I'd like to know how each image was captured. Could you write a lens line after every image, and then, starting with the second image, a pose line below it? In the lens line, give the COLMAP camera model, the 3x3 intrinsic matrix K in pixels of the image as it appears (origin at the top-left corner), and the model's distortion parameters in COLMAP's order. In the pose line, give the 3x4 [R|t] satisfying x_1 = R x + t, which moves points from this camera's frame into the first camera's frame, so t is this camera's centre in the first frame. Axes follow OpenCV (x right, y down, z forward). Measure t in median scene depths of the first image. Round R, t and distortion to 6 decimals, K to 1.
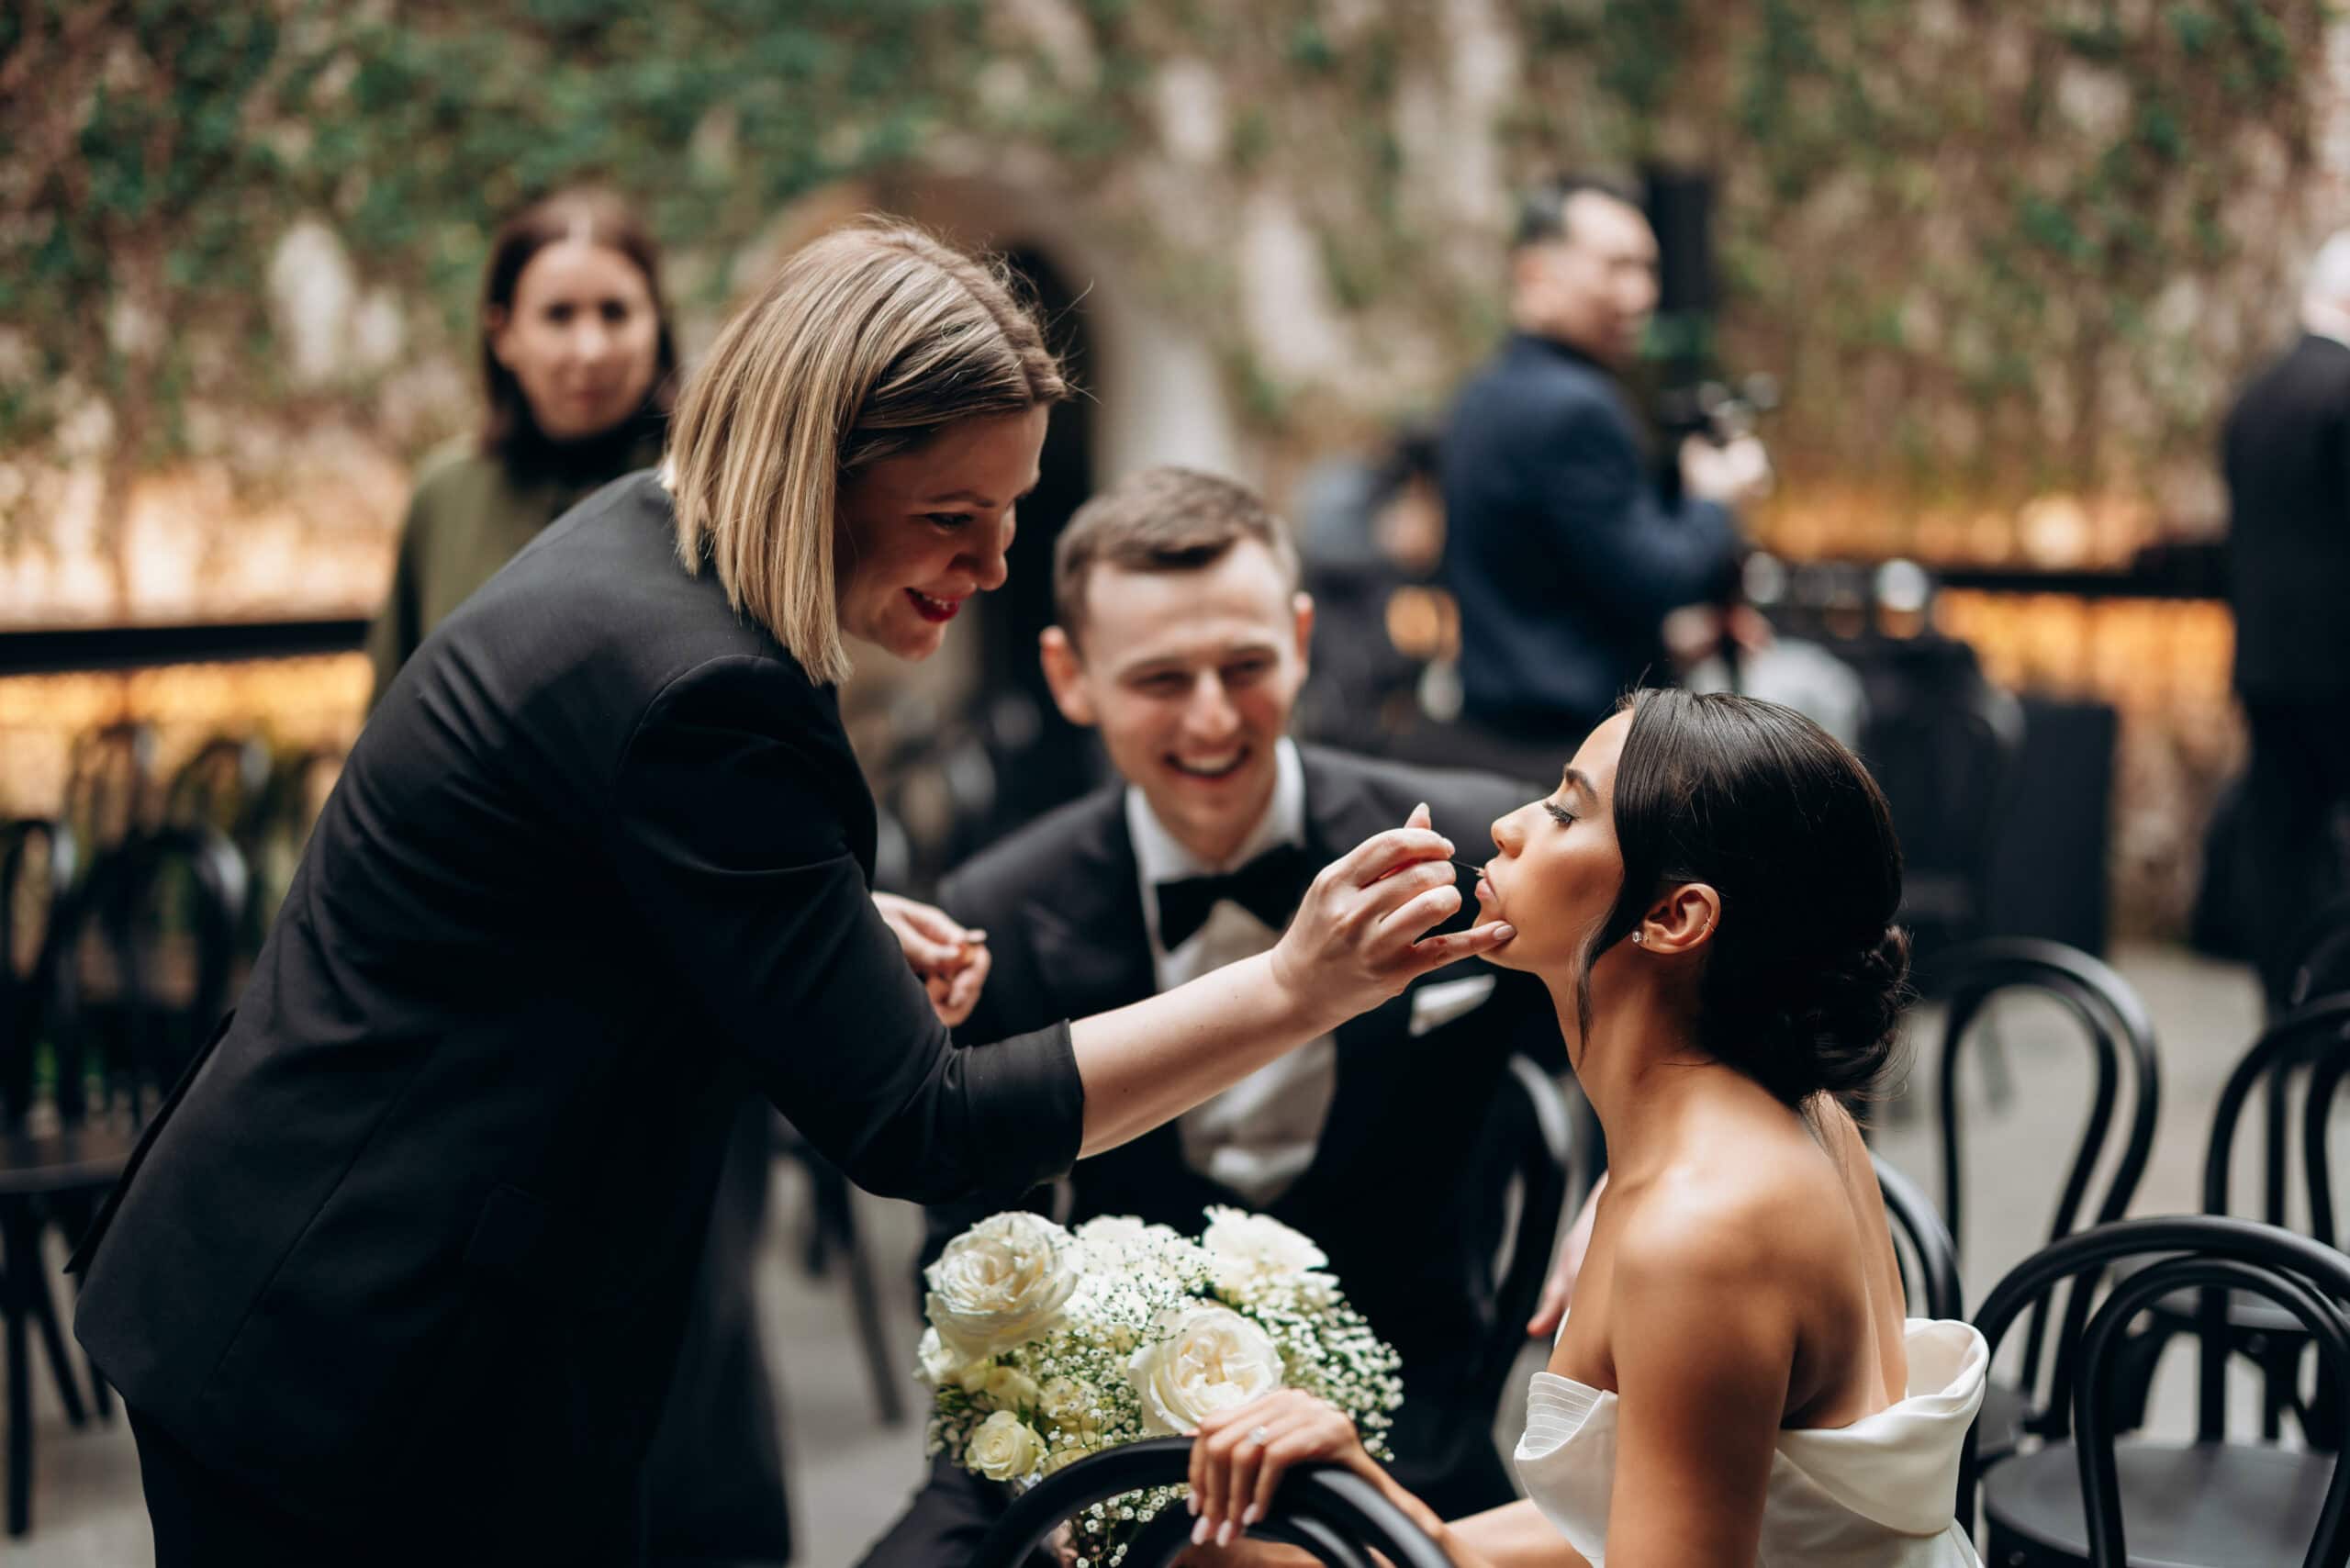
lens RADIAL K [[3093.2, 0, 1174.6], [0, 3093.2, 783.1], [0, 0, 1]] dist [-0.070295, 0.000000]
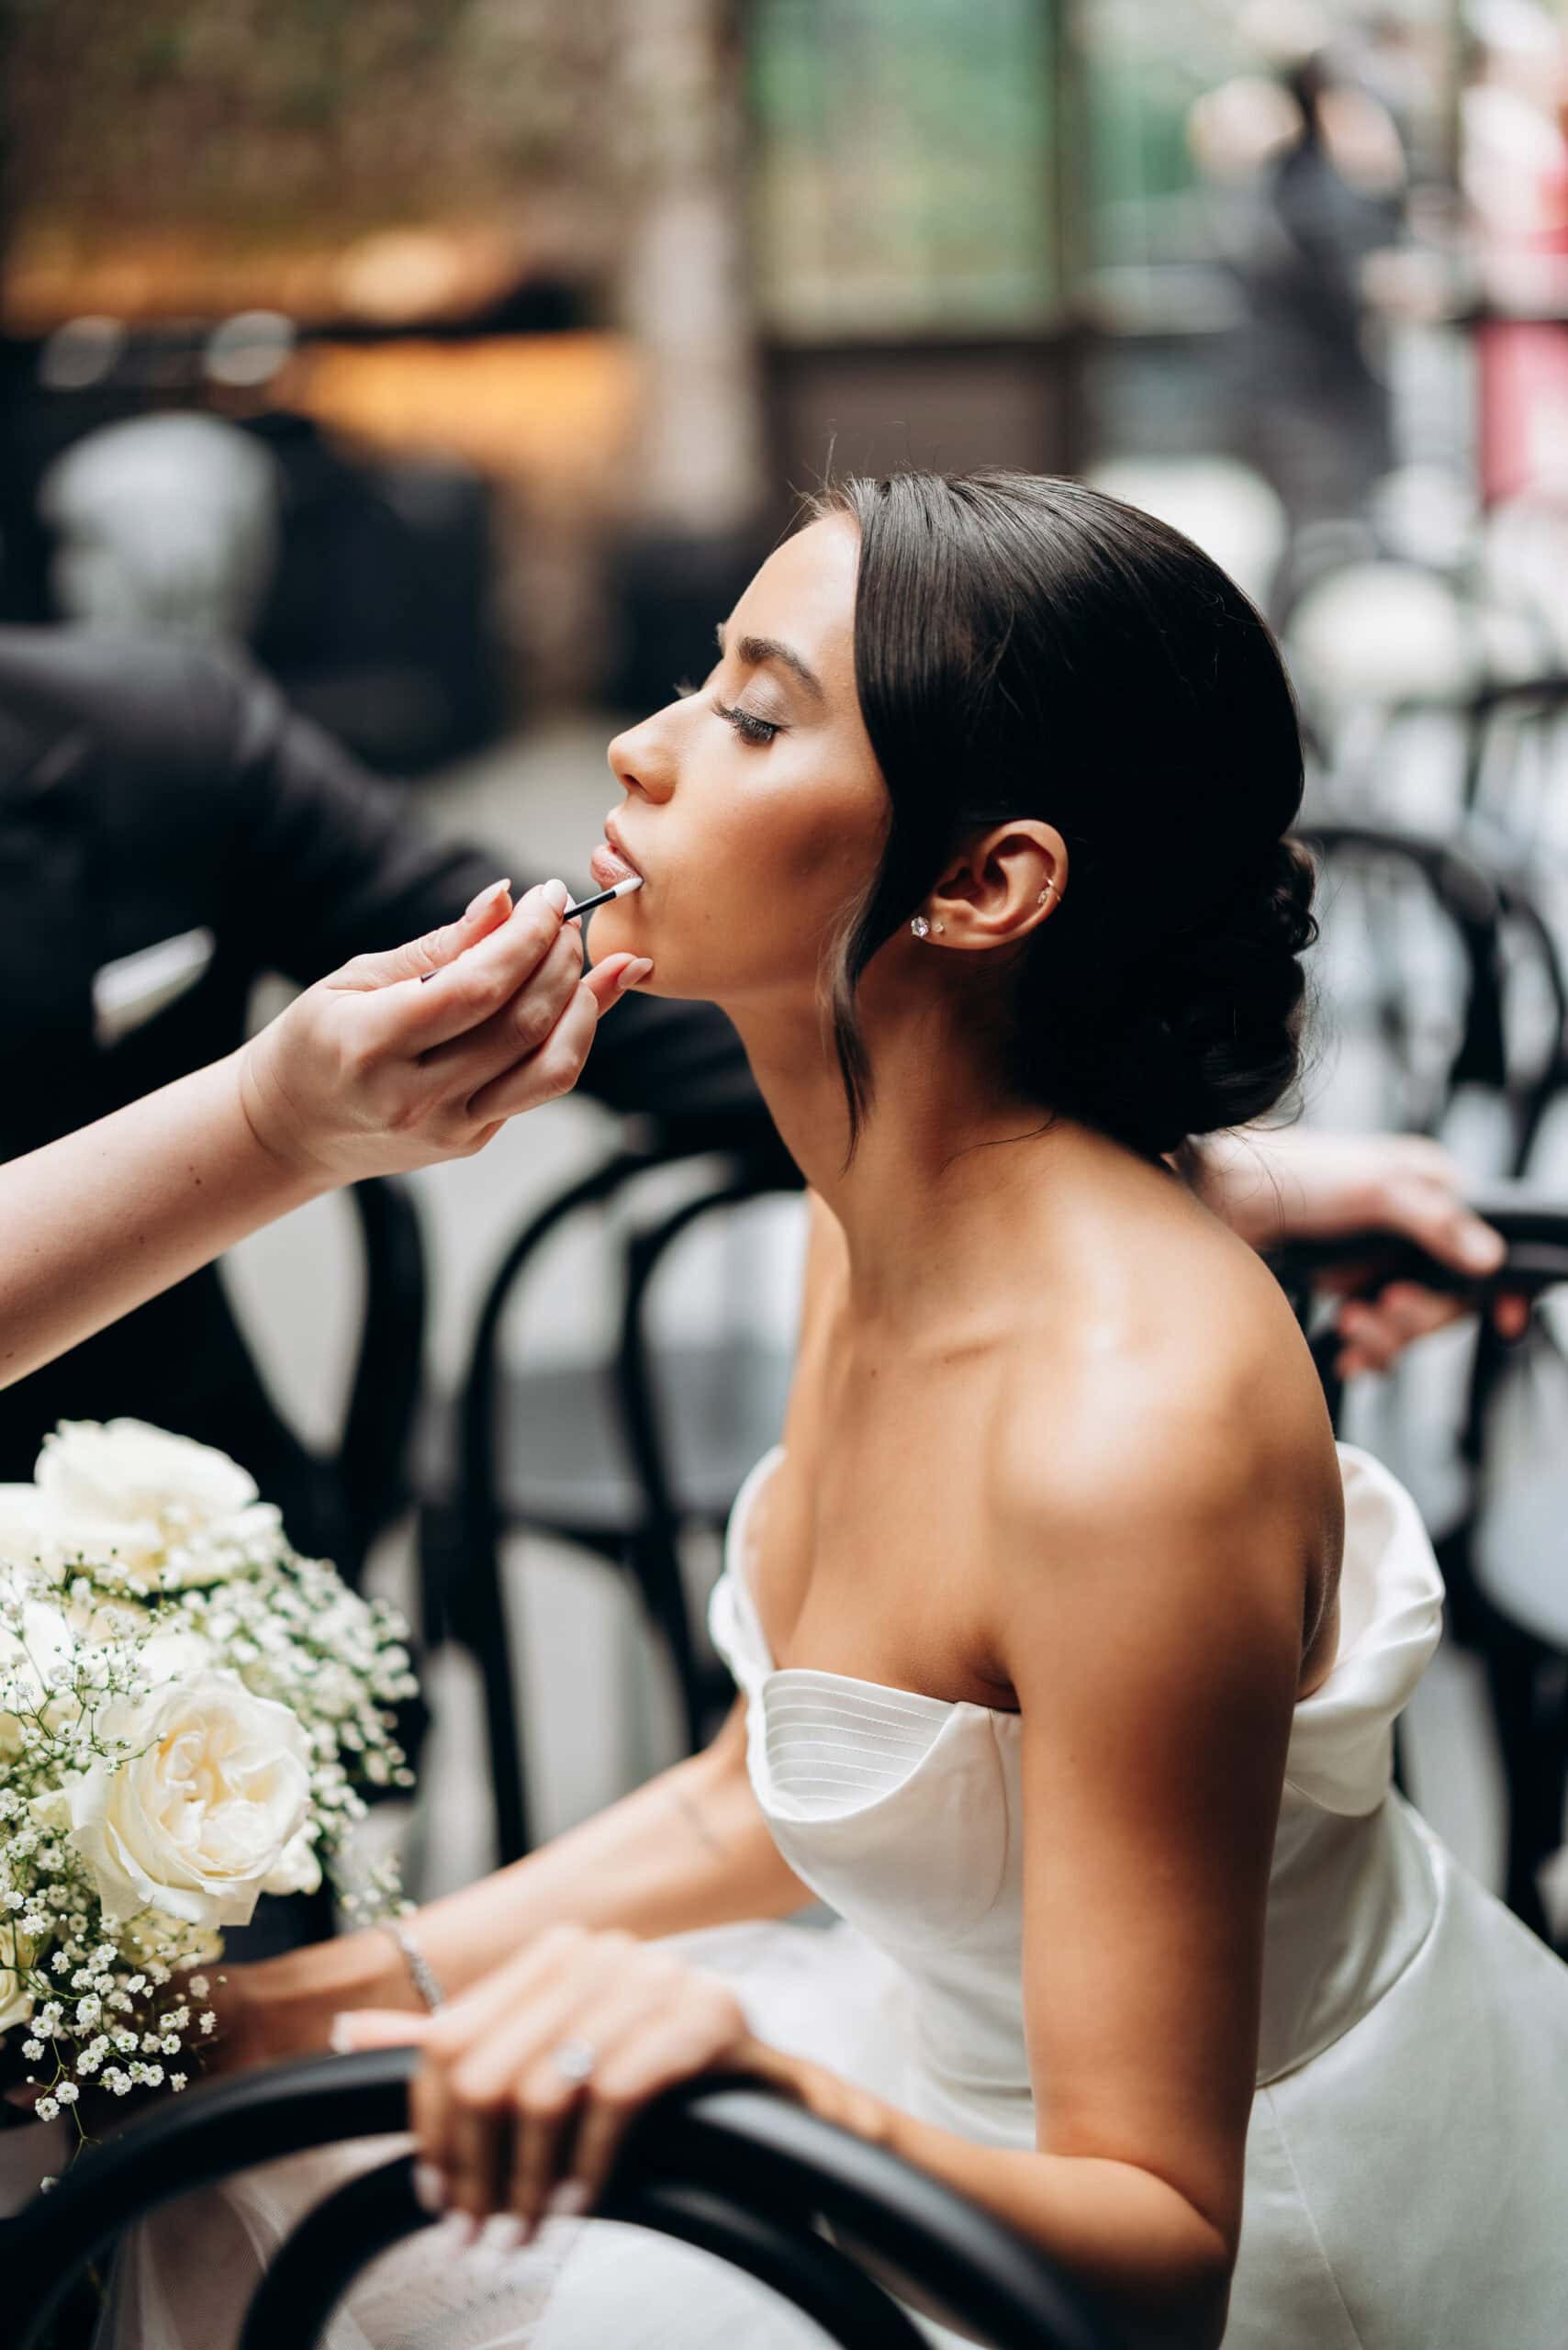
lens RADIAL K [[3093.2, 0, 820.6], [0, 3093.2, 1100.5], [0, 0, 1]] dist [-0.070295, 0.000000]
pose [[0.892545, -0.173319, 0.416322, -0.106125], [0.099432, 0.976110, 0.193192, -0.029888], [-0.439860, -0.131037, 0.888455, 0.504856]]
